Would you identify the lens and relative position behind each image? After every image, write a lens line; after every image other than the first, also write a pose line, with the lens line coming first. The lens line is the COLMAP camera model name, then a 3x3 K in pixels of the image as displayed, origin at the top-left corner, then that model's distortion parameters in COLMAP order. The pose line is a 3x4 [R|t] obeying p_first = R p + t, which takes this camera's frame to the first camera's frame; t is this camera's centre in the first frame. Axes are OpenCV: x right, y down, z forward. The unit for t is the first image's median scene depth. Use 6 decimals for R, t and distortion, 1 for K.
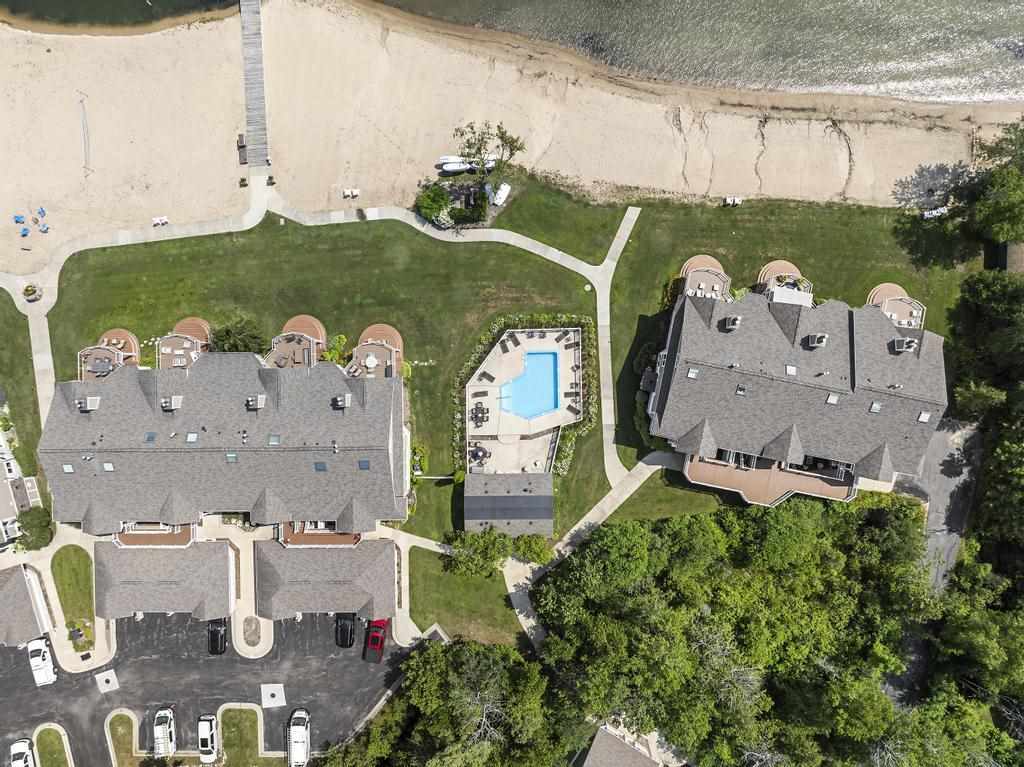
lens RADIAL K [[723.2, 0, 515.7], [0, 723.2, 376.8], [0, 0, 1]] dist [-0.032858, -0.004449]
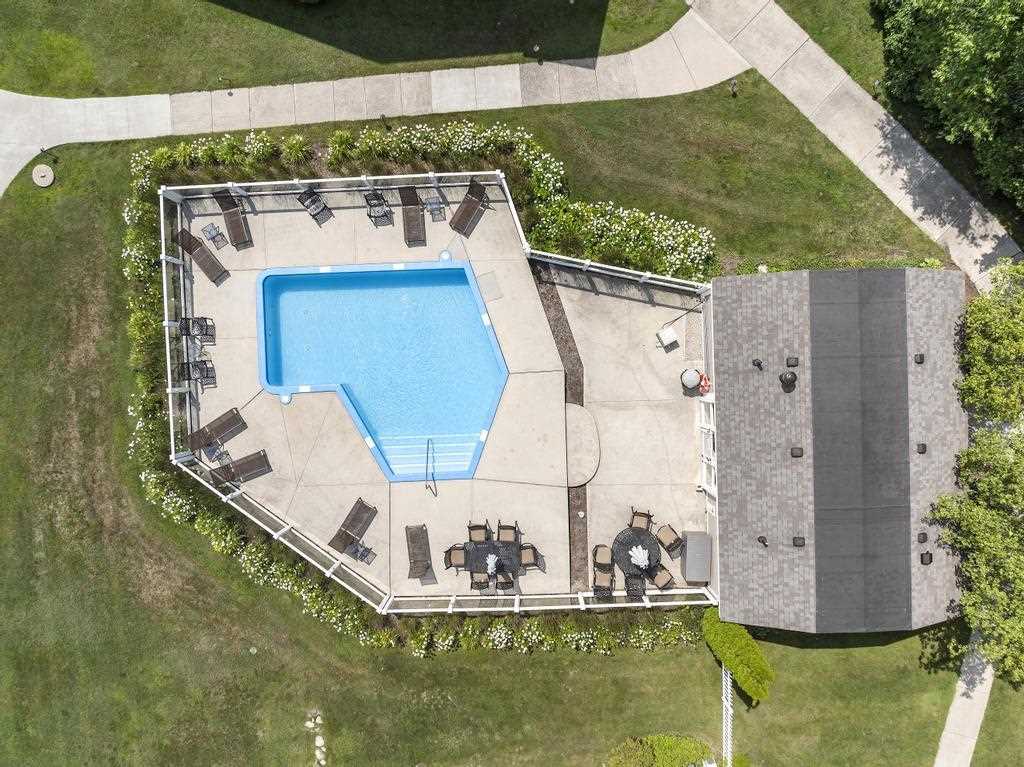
lens RADIAL K [[723.2, 0, 515.7], [0, 723.2, 376.8], [0, 0, 1]] dist [-0.032858, -0.004449]
pose [[-0.018294, -0.999808, 0.006956, 0.015092], [0.999702, -0.018404, -0.016007, 0.066210], [0.016132, 0.006661, 0.999848, 0.727259]]
